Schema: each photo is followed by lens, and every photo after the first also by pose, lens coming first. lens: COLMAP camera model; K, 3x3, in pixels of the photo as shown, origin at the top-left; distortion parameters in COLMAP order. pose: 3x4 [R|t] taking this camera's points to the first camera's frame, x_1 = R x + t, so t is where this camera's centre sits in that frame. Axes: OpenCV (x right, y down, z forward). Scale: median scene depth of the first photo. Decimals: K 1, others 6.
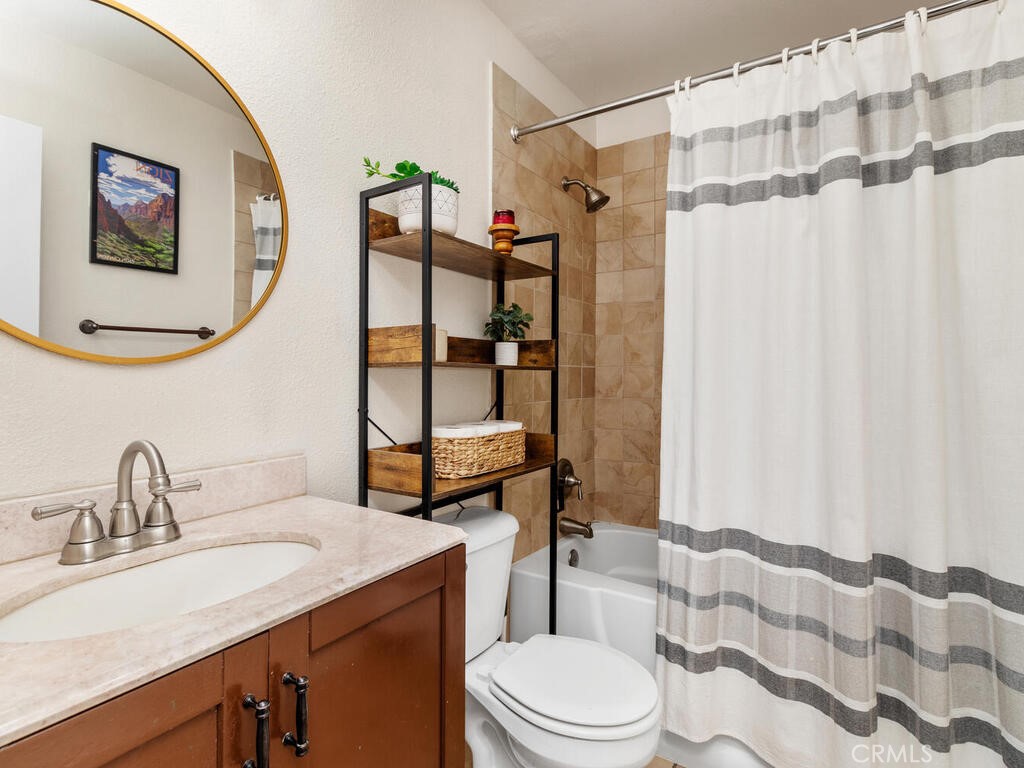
lens RADIAL K [[513.4, 0, 487.0], [0, 513.4, 368.0], [0, 0, 1]] dist [-0.000582, 0.000267]
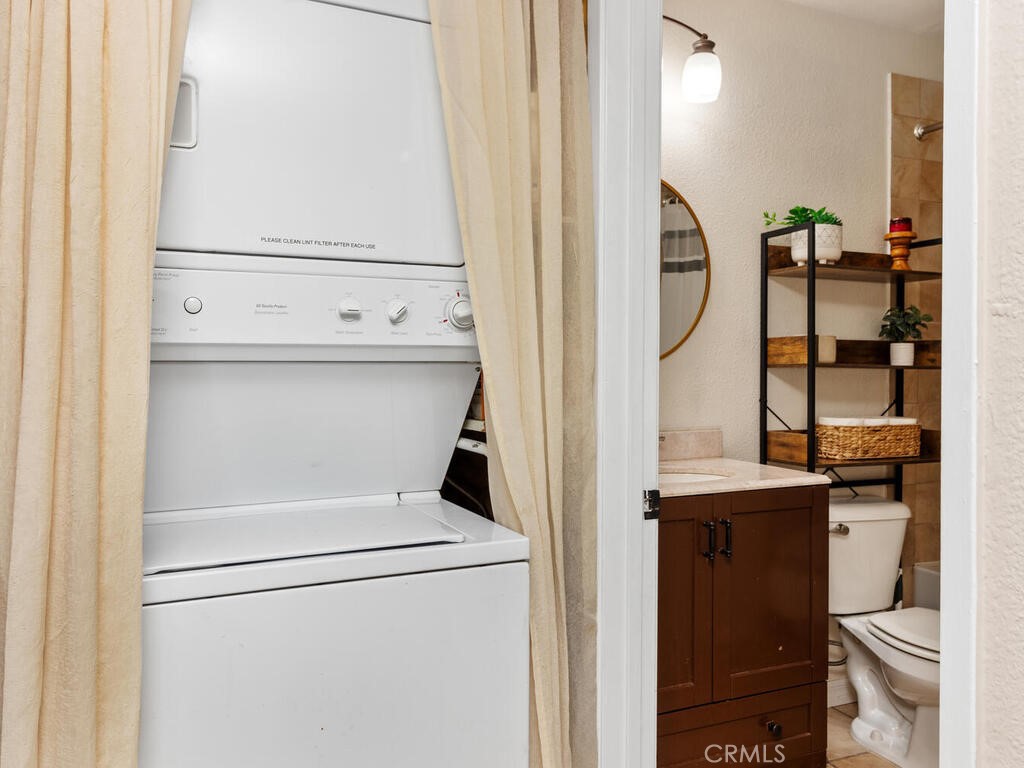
lens RADIAL K [[831.0, 0, 512.0], [0, 831.0, 384.0], [0, 0, 1]] dist [-0.003923, 0.003226]
pose [[0.853993, 0.006943, -0.520238, 0.294014], [0.006190, 0.999705, 0.023504, -0.012834], [0.520248, -0.023293, 0.853698, -1.070069]]
